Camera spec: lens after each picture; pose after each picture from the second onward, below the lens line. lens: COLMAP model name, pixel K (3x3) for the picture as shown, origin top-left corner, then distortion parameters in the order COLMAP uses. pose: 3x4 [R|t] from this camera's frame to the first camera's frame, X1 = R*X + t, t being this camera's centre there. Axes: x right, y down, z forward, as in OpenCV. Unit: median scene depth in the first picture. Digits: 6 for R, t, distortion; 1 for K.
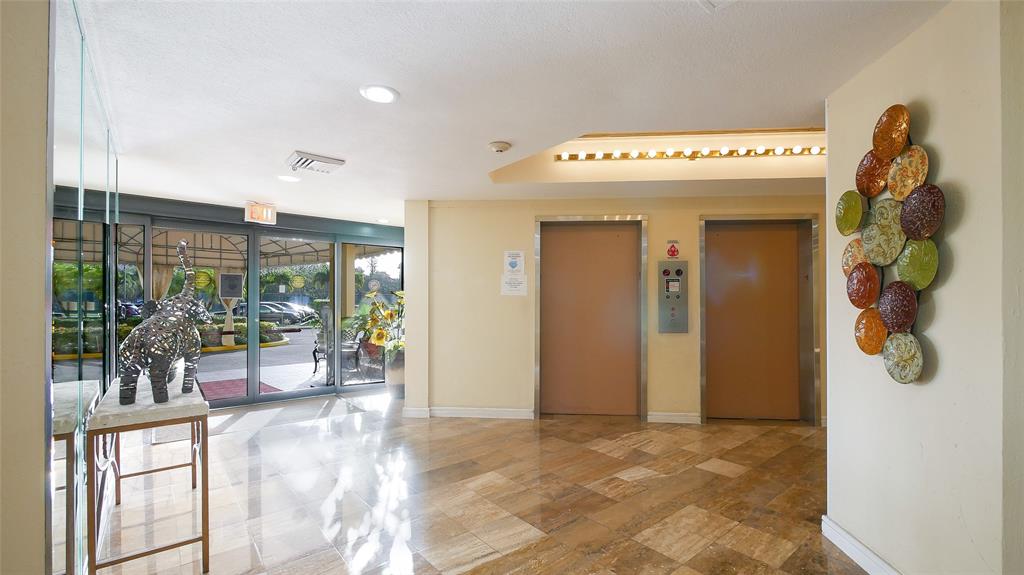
lens RADIAL K [[442.9, 0, 510.7], [0, 442.9, 304.6], [0, 0, 1]] dist [-0.001241, -0.000043]
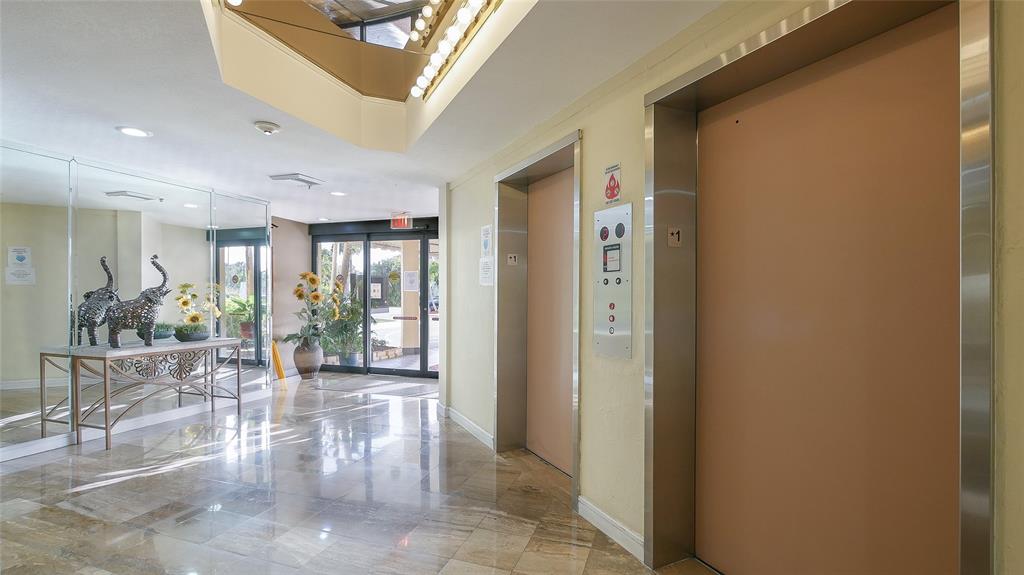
lens RADIAL K [[442.9, 0, 510.7], [0, 442.9, 304.6], [0, 0, 1]] dist [-0.001241, -0.000043]
pose [[0.525416, 0.023957, -0.850508, 0.726267], [-0.007527, 0.999695, 0.023509, -0.002510], [0.850812, -0.005950, 0.525436, 0.646222]]
